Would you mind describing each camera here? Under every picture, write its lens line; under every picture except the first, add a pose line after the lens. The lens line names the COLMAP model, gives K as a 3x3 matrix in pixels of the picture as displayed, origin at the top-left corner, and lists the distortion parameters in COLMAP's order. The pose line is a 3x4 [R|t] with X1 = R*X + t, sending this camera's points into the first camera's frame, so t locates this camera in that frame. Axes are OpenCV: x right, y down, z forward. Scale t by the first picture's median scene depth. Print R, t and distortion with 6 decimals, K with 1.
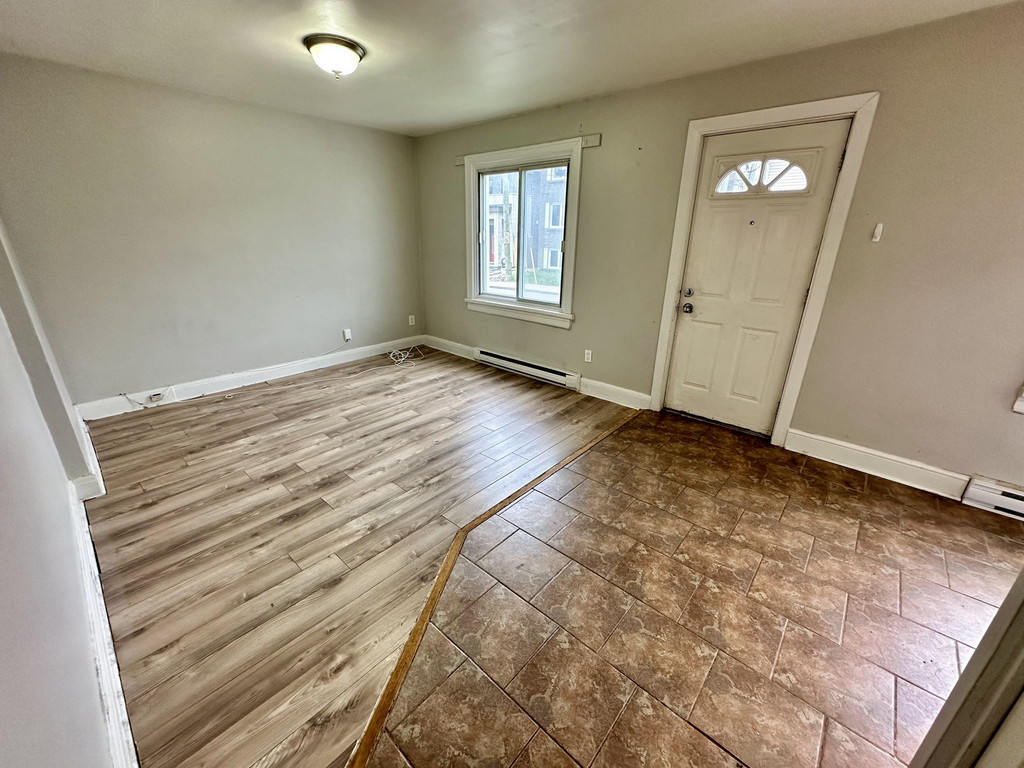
lens RADIAL K [[408.6, 0, 512.0], [0, 408.6, 384.0], [0, 0, 1]] dist [-0.002919, -0.000353]
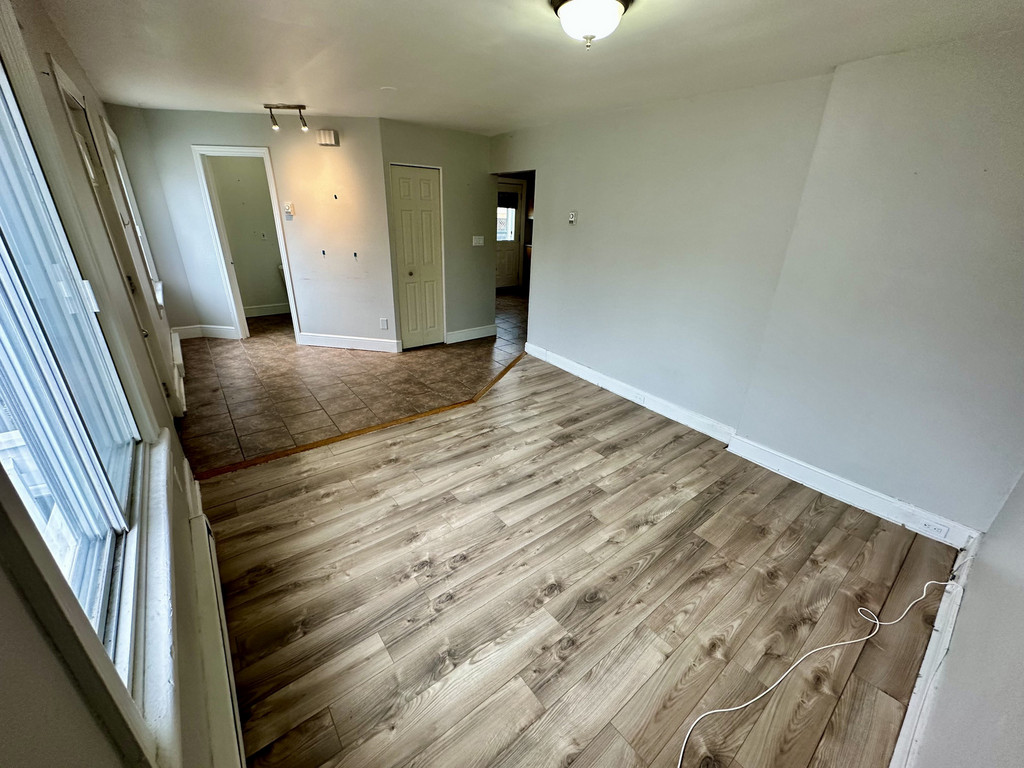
lens RADIAL K [[408.6, 0, 512.0], [0, 408.6, 384.0], [0, 0, 1]] dist [-0.002919, -0.000353]
pose [[-0.983203, -0.116090, 0.140840, -0.379478], [0.011393, 0.731108, 0.682167, -0.657849], [-0.182162, 0.672312, -0.717505, 1.572465]]
